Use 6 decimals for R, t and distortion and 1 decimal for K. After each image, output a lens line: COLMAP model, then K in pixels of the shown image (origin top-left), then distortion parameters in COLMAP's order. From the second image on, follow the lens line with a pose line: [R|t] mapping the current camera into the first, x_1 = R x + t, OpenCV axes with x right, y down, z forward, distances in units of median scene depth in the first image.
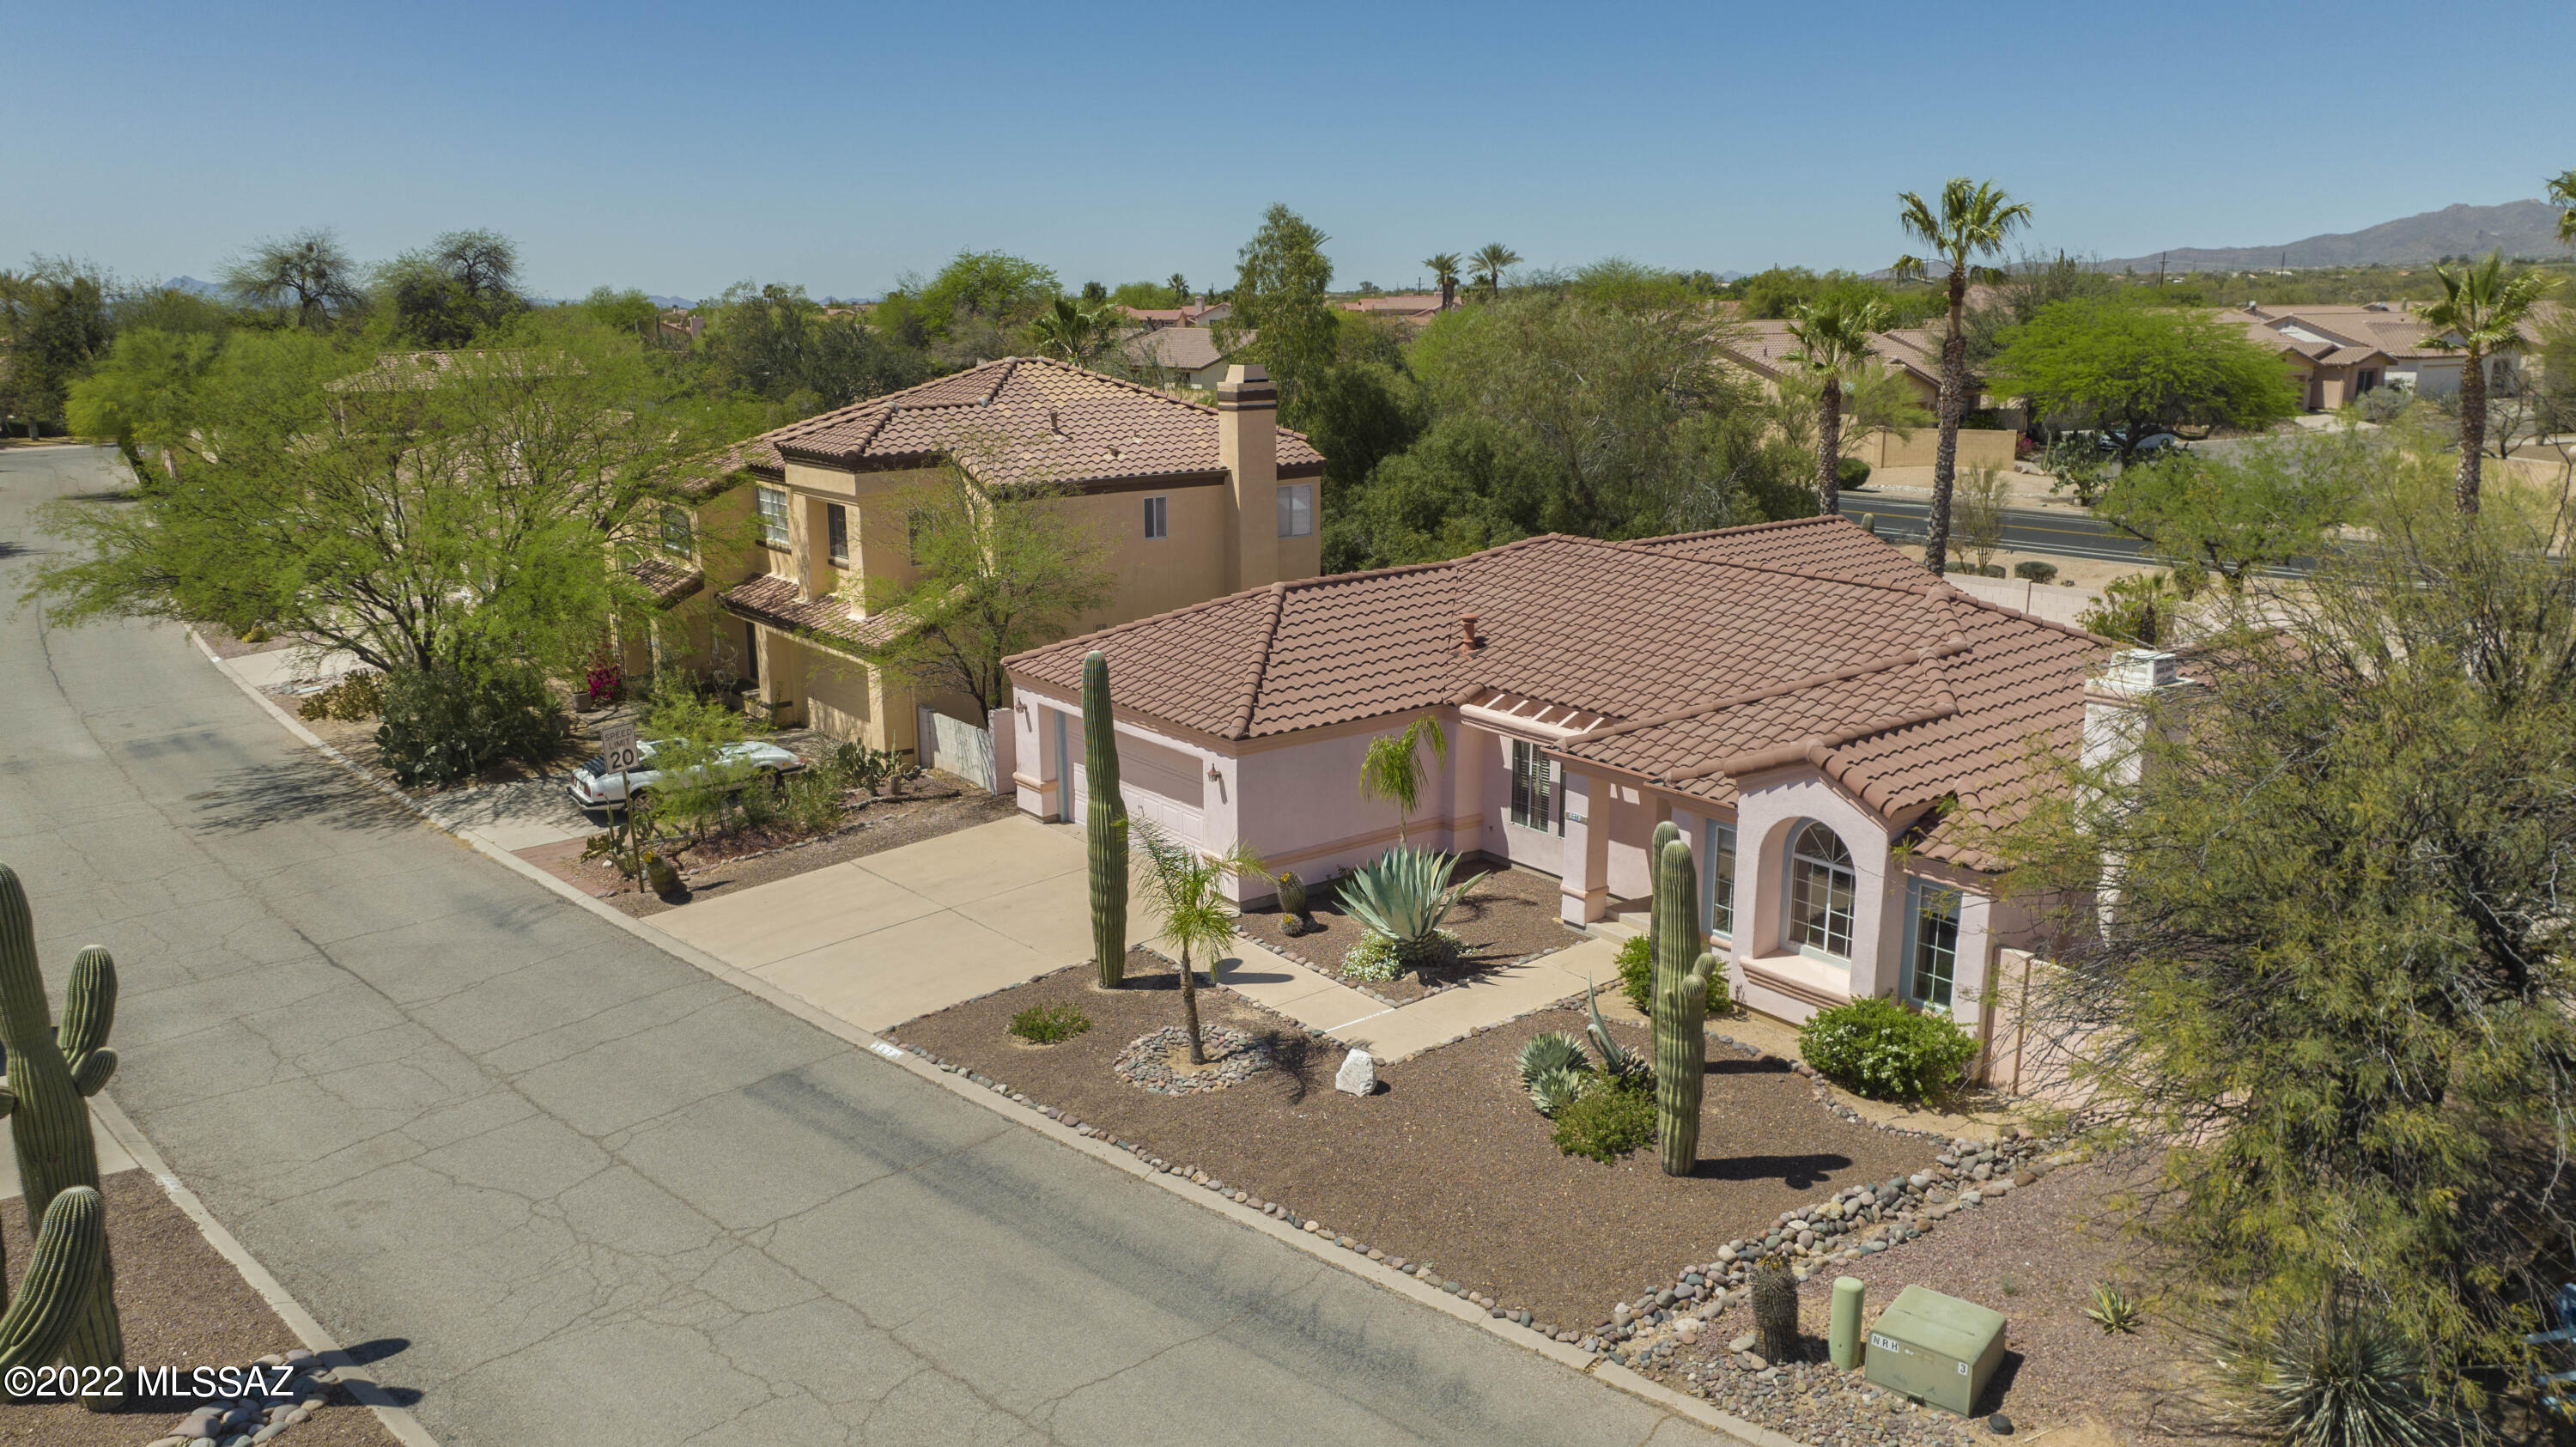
lens RADIAL K [[1817.8, 0, 1288.0], [0, 1817.8, 723.5], [0, 0, 1]] dist [-0.042070, 0.052525]
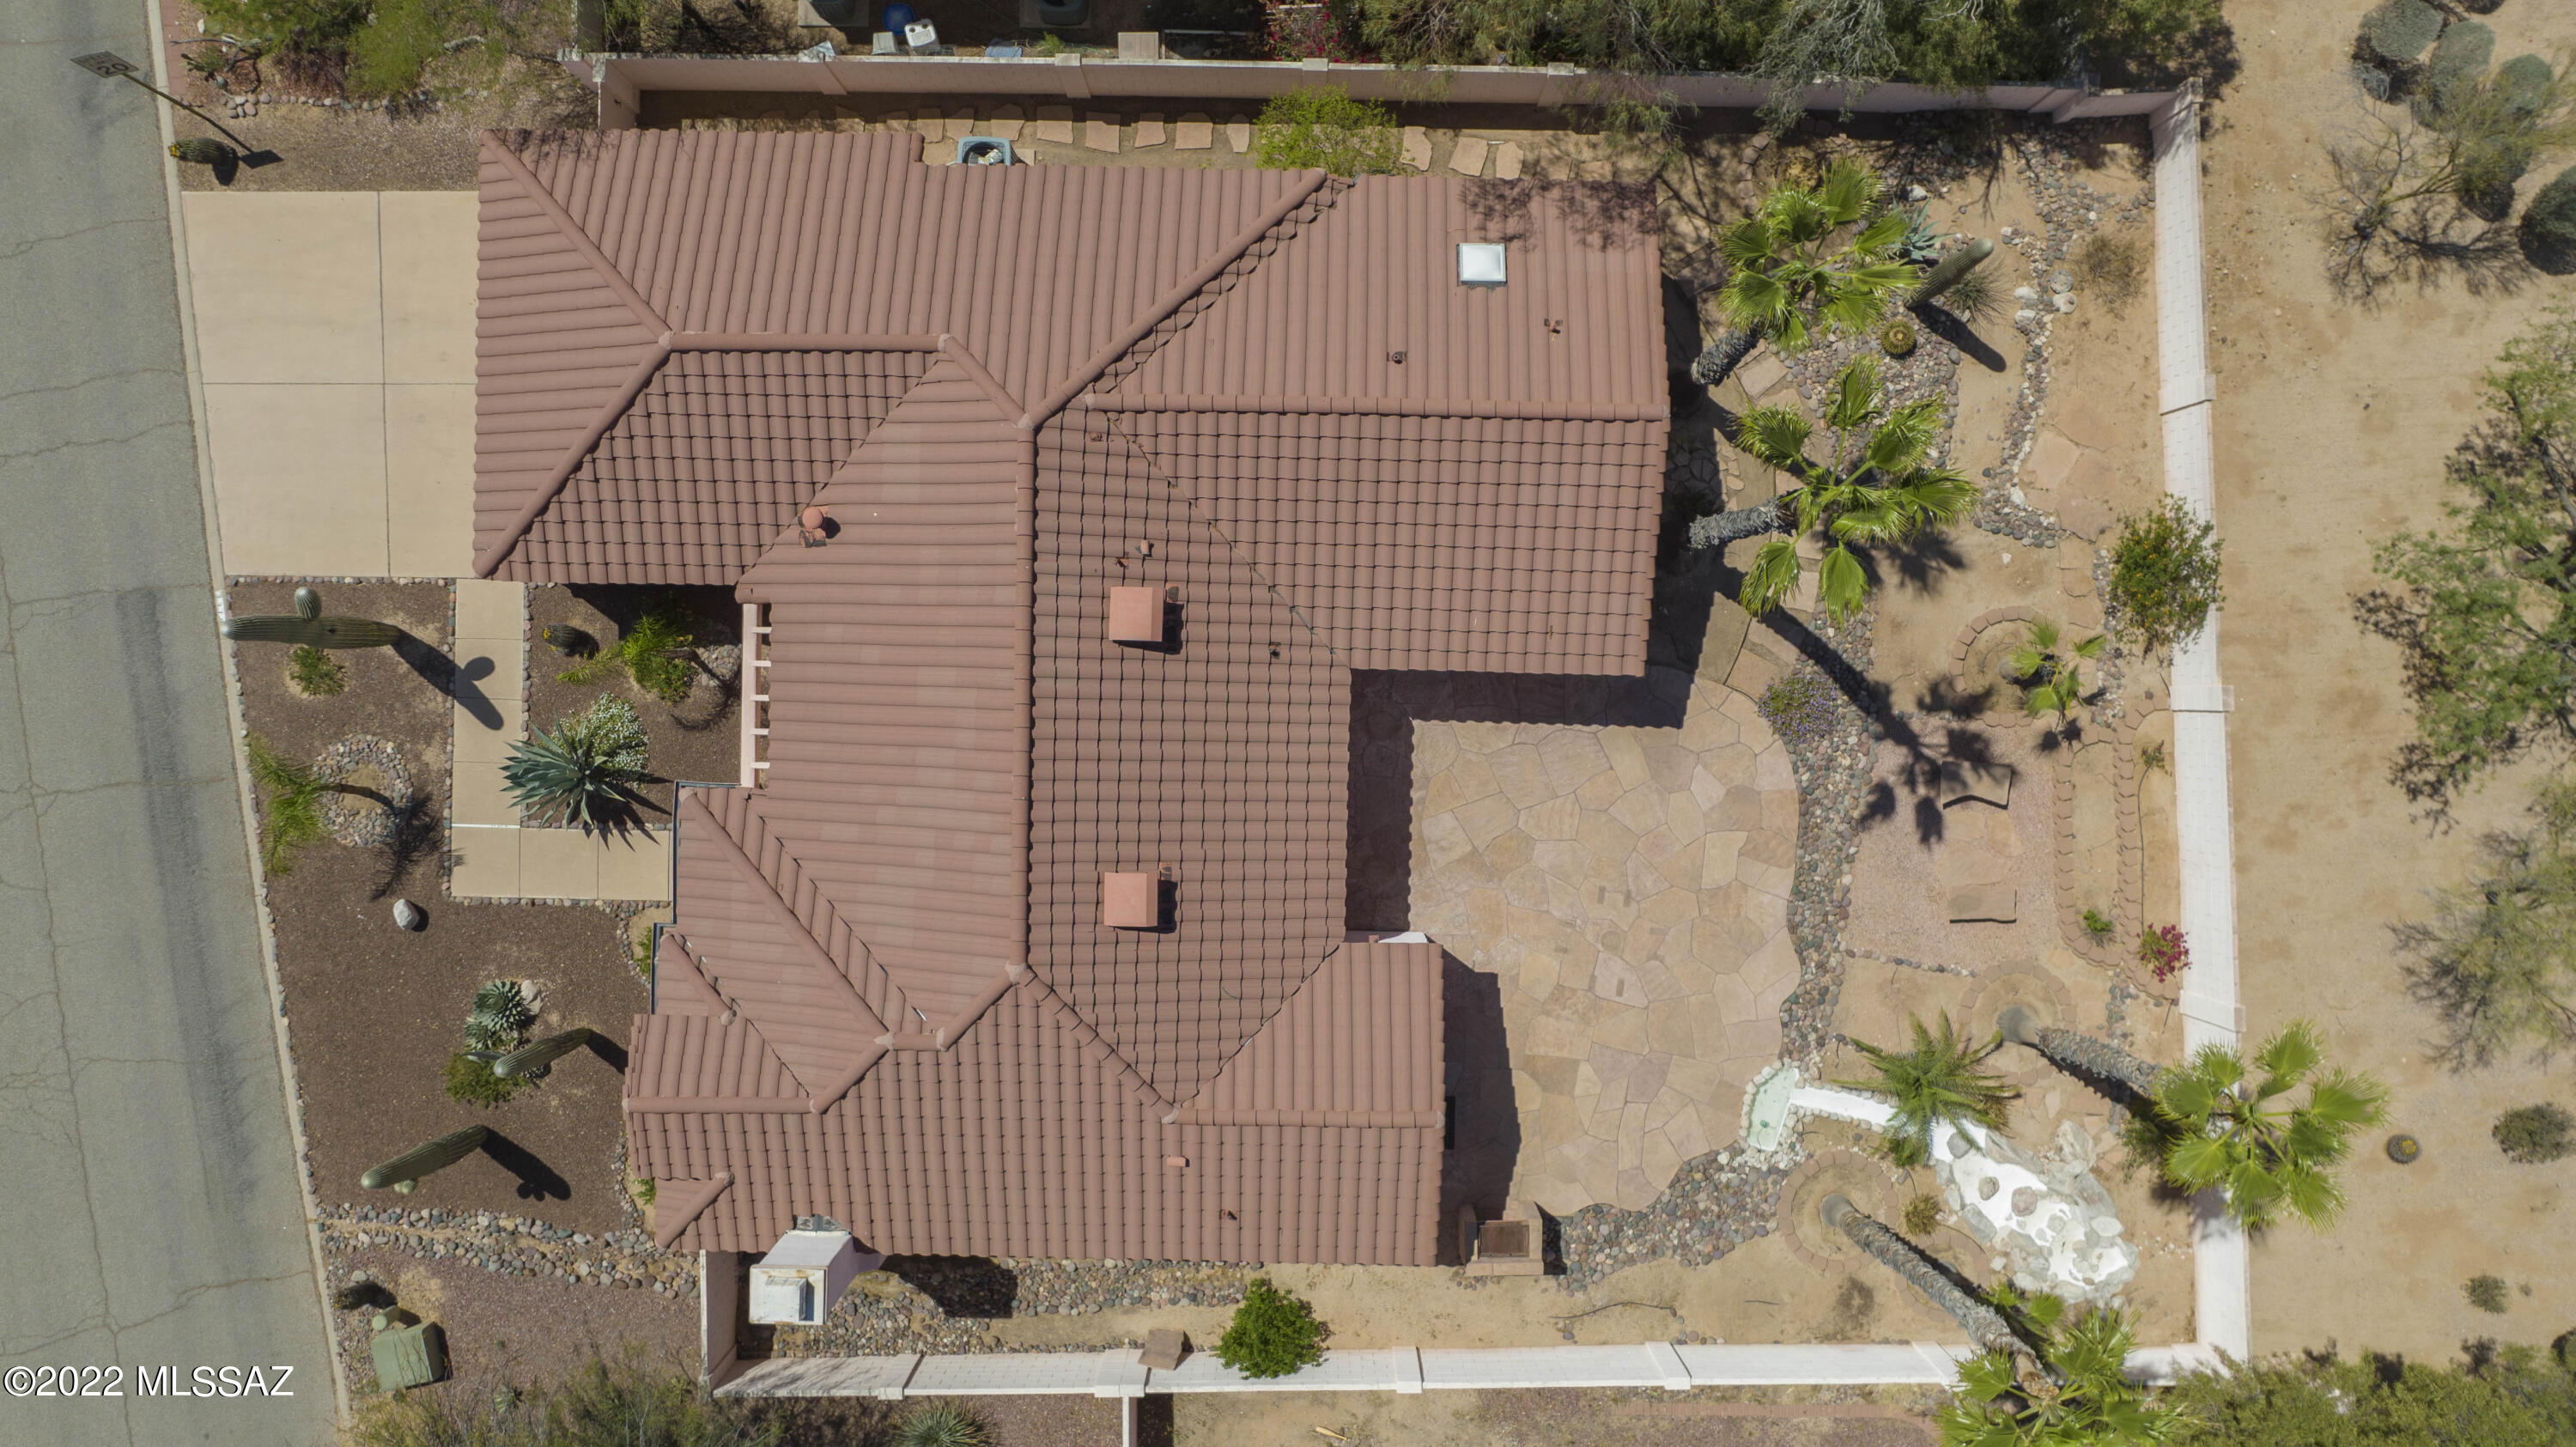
lens RADIAL K [[1817.8, 0, 1288.0], [0, 1817.8, 723.5], [0, 0, 1]] dist [-0.042070, 0.052525]
pose [[0.779050, 0.626353, 0.027642, 0.441235], [-0.160527, 0.156654, 0.974521, -1.319588], [0.606063, -0.763637, 0.222588, 1.187975]]
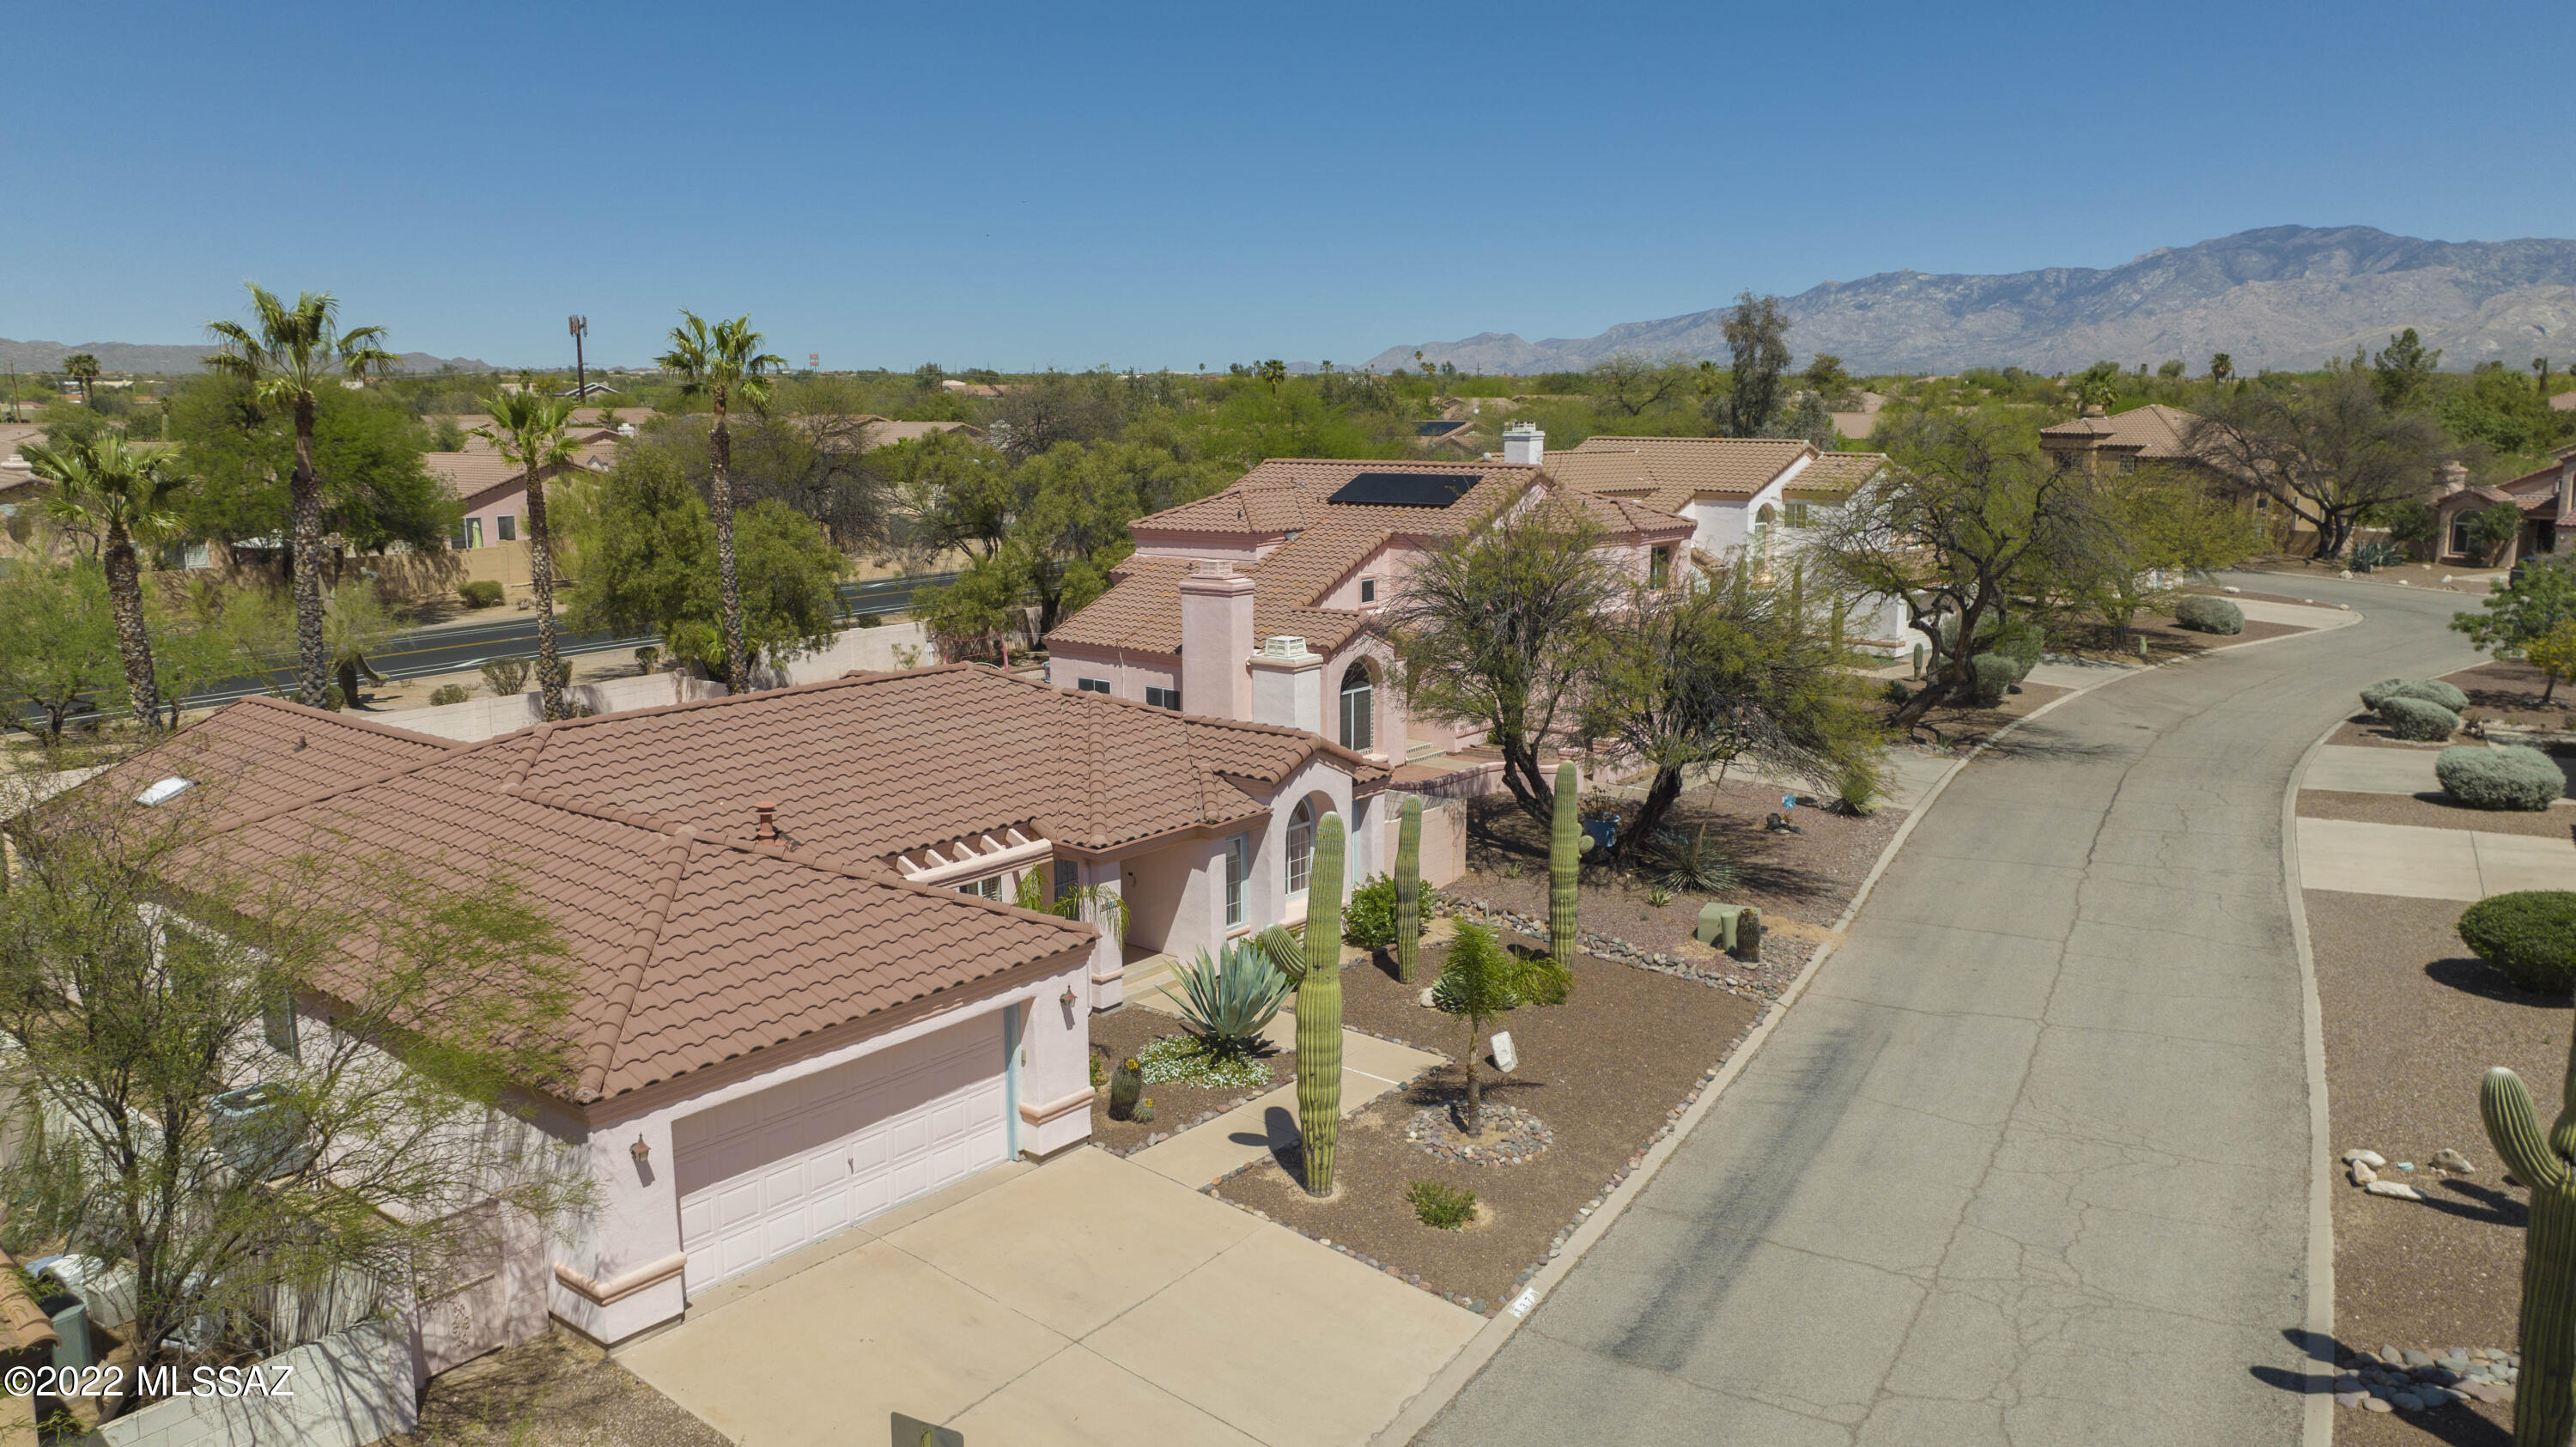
lens RADIAL K [[1817.8, 0, 1288.0], [0, 1817.8, 723.5], [0, 0, 1]] dist [-0.042070, 0.052525]
pose [[-0.230957, -0.152819, 0.960888, -1.022920], [0.239244, 0.948347, 0.208328, -0.293138], [-0.943091, 0.278001, -0.182466, 1.256928]]
